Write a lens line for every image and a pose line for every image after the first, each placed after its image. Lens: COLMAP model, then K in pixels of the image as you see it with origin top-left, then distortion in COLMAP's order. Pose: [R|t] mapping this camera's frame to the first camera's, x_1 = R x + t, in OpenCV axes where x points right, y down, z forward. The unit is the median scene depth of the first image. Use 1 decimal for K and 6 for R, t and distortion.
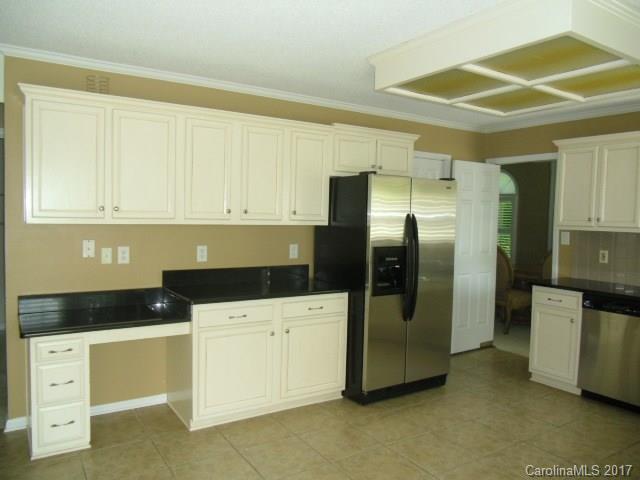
lens RADIAL K [[498.8, 0, 320.0], [0, 498.8, 240.0], [0, 0, 1]] dist [-0.012091, 0.002314]
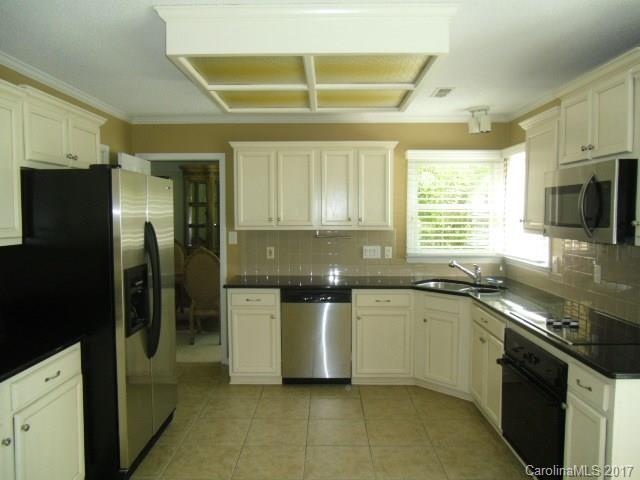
lens RADIAL K [[498.8, 0, 320.0], [0, 498.8, 240.0], [0, 0, 1]] dist [-0.012091, 0.002314]
pose [[0.565667, -0.070219, 0.821639, -0.290518], [0.059258, 0.997253, 0.044431, -0.039852], [-0.822502, 0.023555, 0.568274, 0.312714]]
